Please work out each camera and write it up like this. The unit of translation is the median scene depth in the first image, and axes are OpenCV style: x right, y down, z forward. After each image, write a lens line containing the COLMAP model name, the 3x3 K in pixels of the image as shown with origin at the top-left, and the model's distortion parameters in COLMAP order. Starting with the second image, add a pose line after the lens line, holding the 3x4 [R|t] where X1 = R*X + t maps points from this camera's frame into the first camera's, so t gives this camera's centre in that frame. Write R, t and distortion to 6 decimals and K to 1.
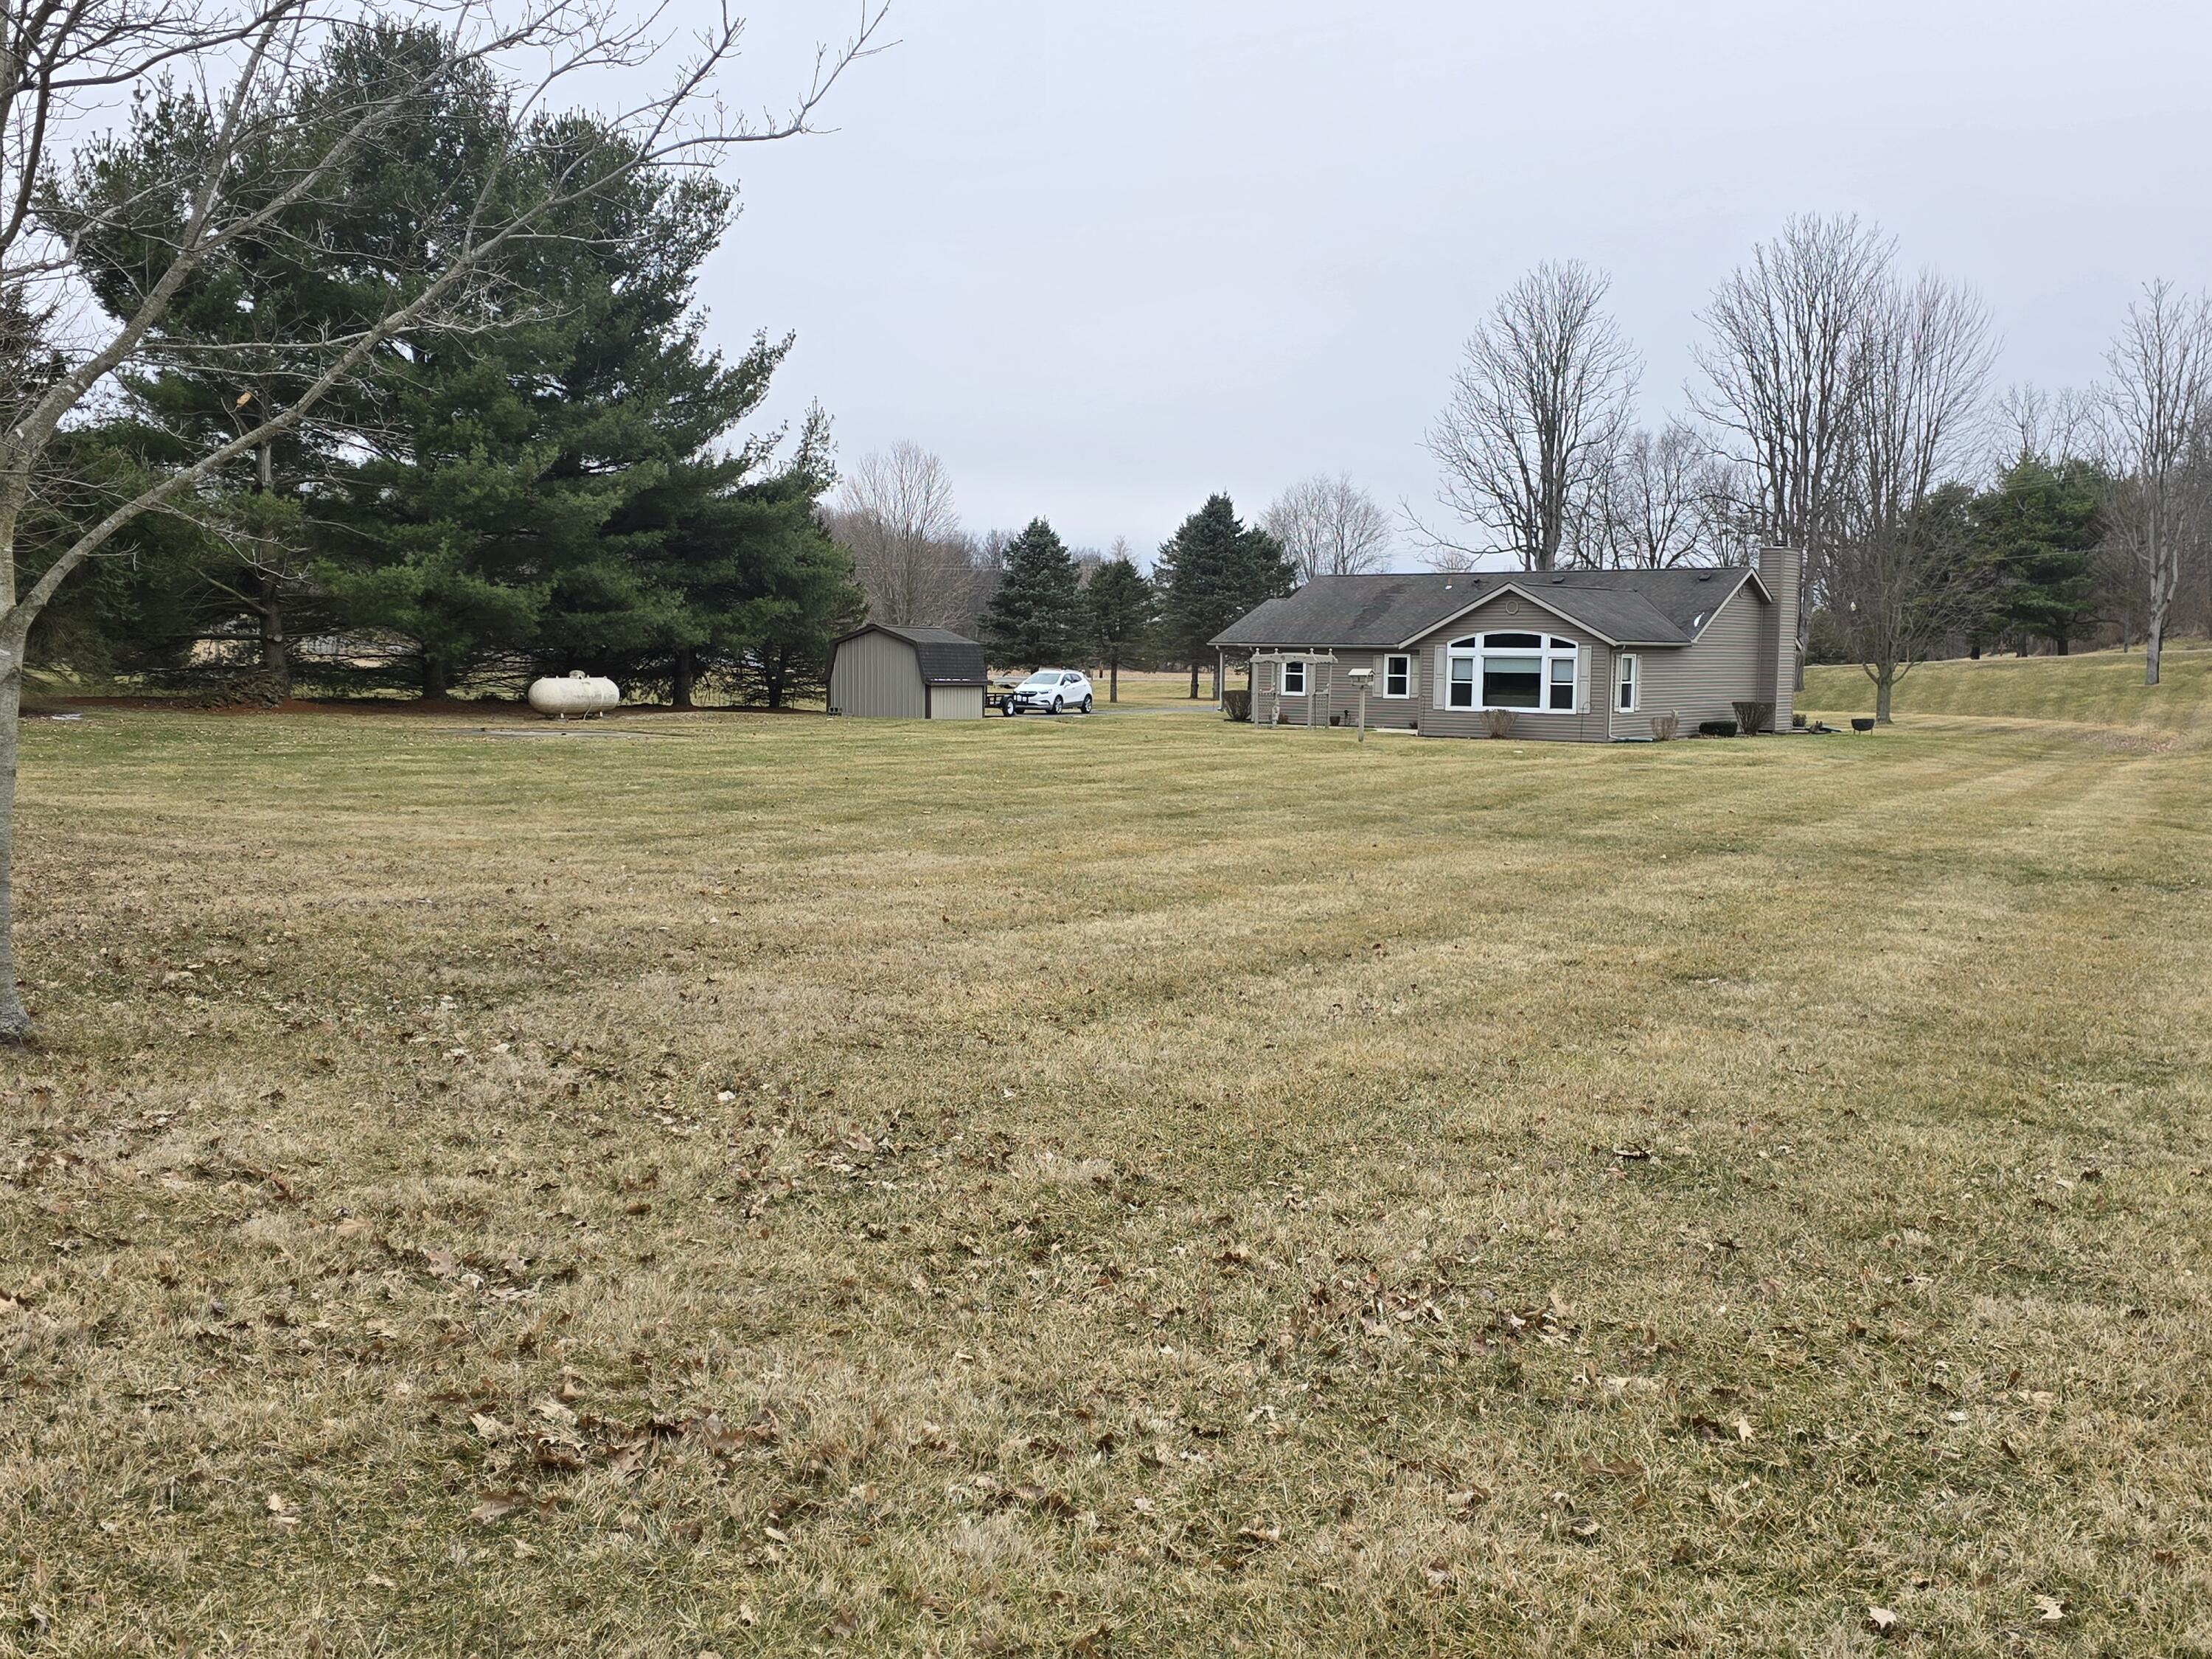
lens RADIAL K [[1482.2, 0, 1112.4], [0, 1482.2, 823.2], [0, 0, 1]] dist [0.040016, -0.001481]
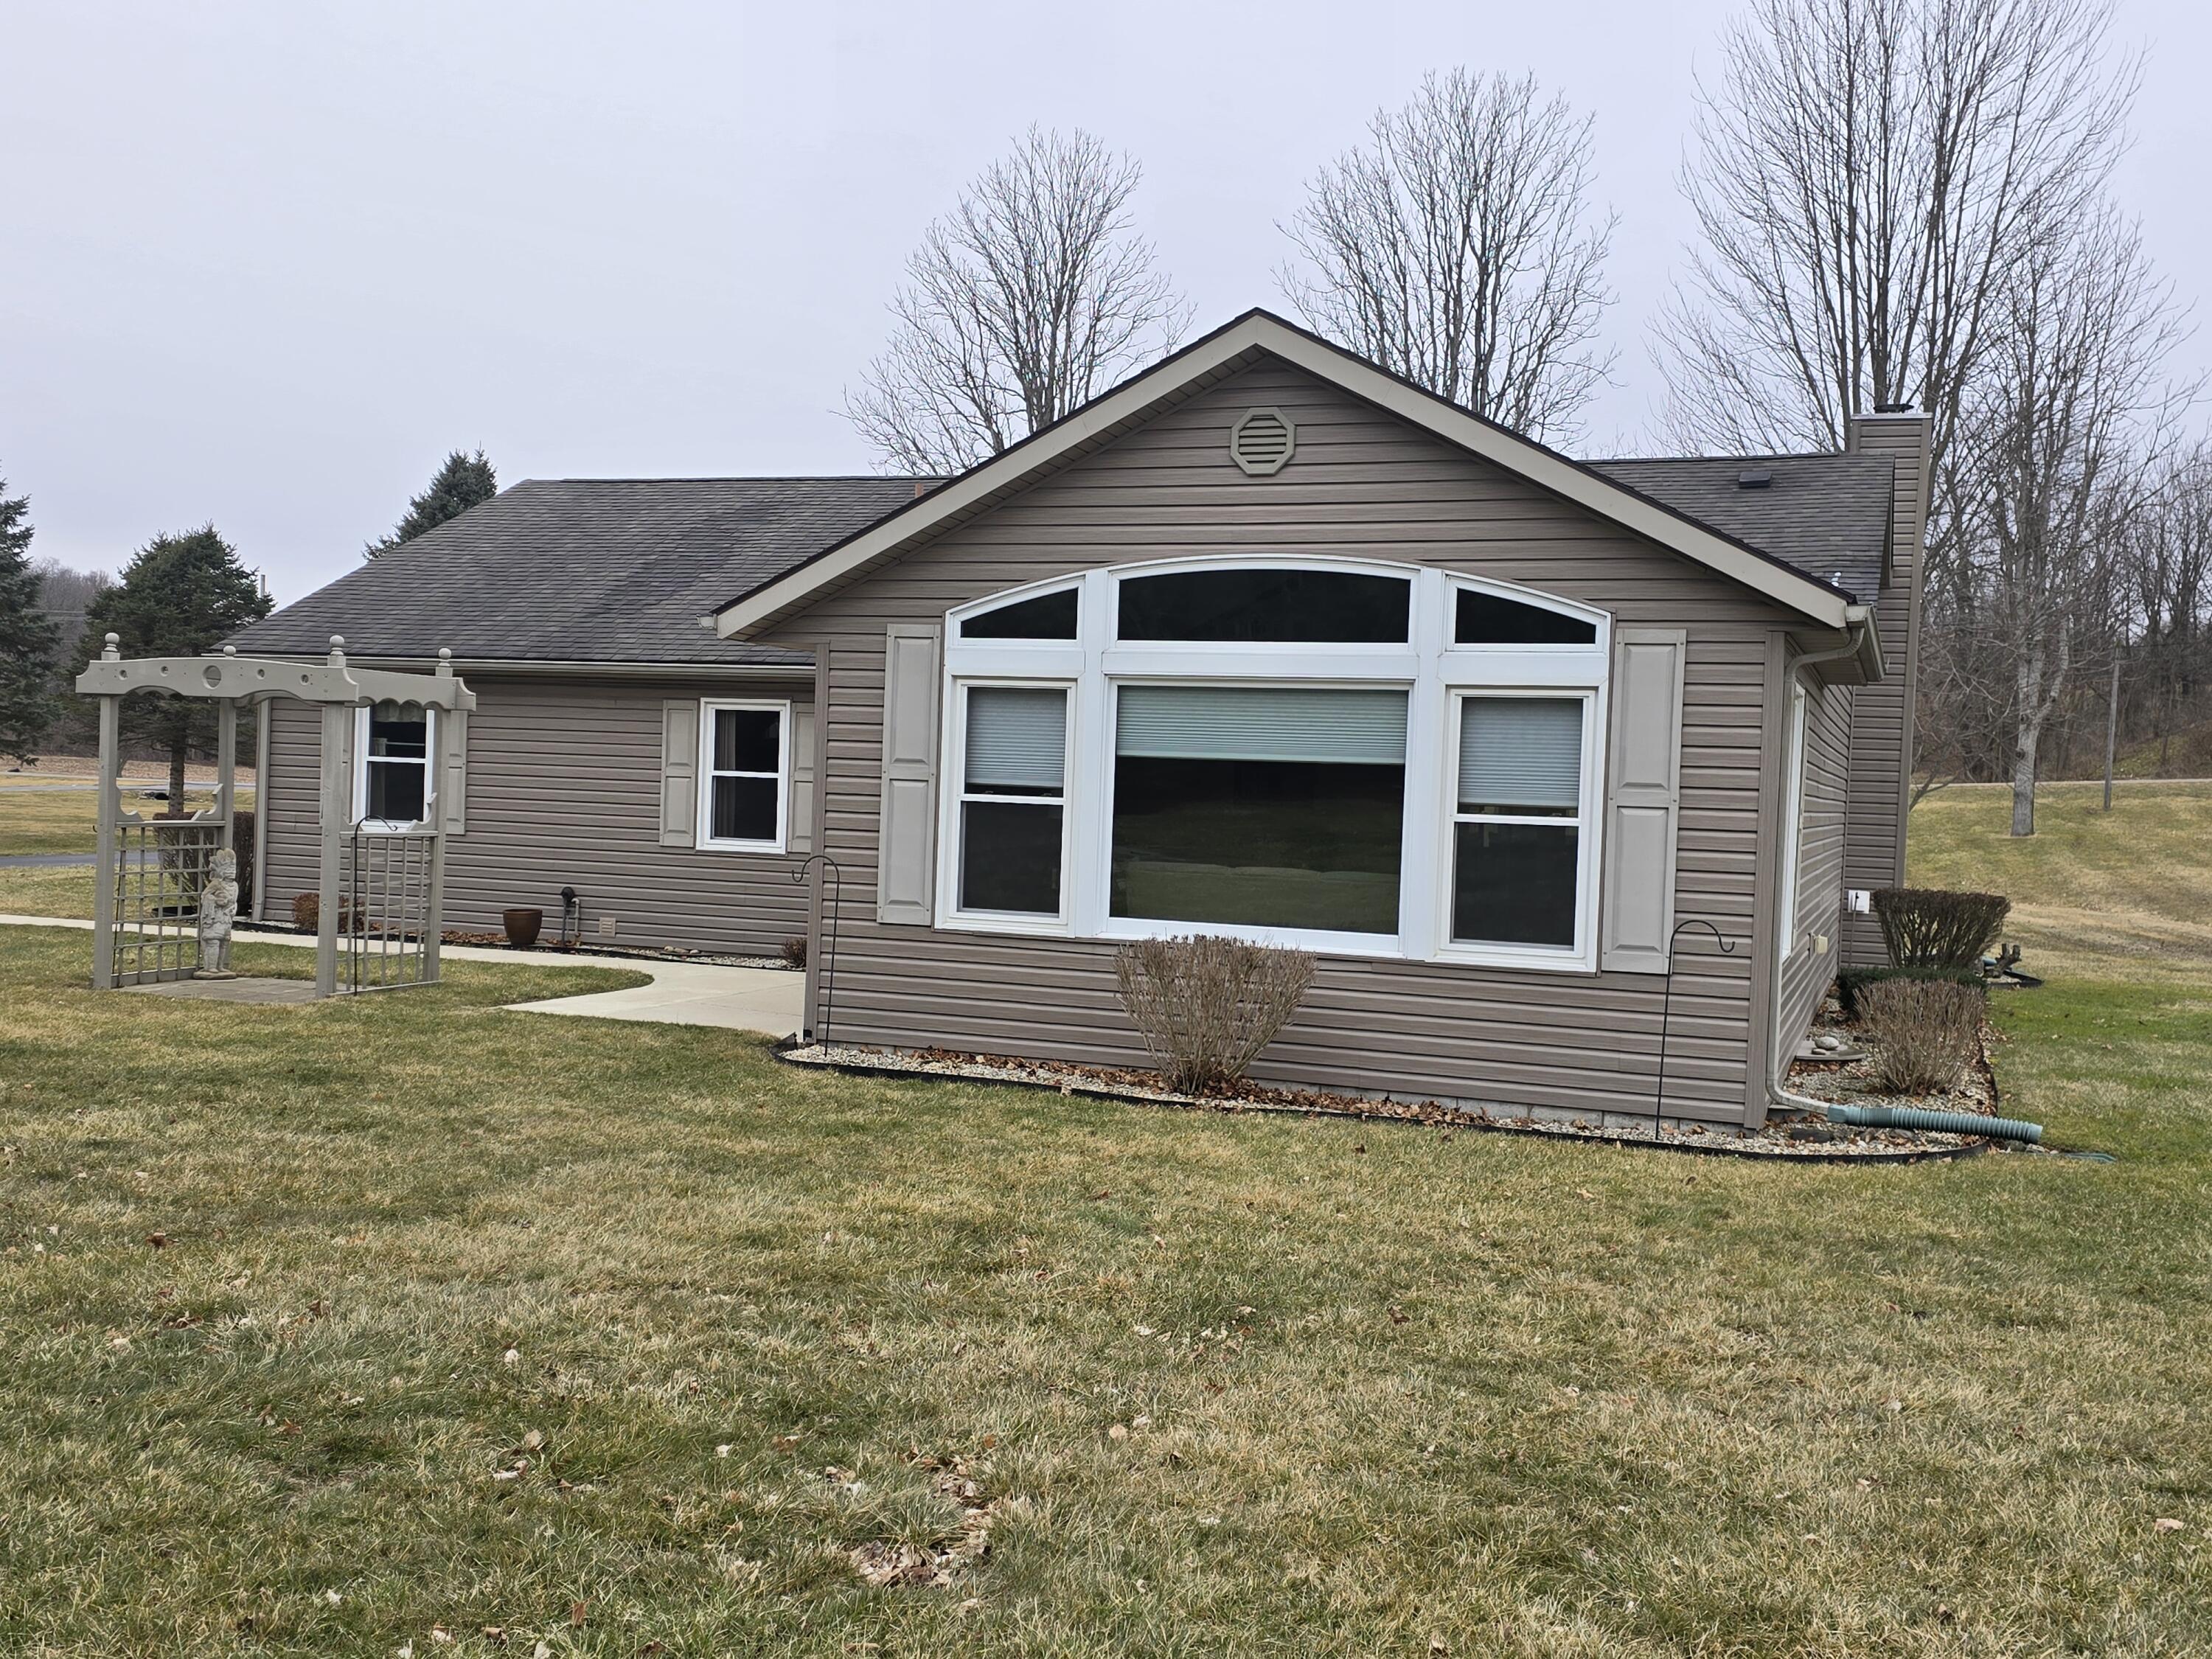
lens RADIAL K [[1482.2, 0, 1113.5], [0, 1482.2, 827.2], [0, 0, 1]] dist [0.040016, -0.001481]
pose [[0.926340, 0.022584, 0.376011, 0.167775], [0.008990, 0.996591, -0.082004, -0.072946], [-0.376581, 0.079344, 0.922980, 0.794513]]
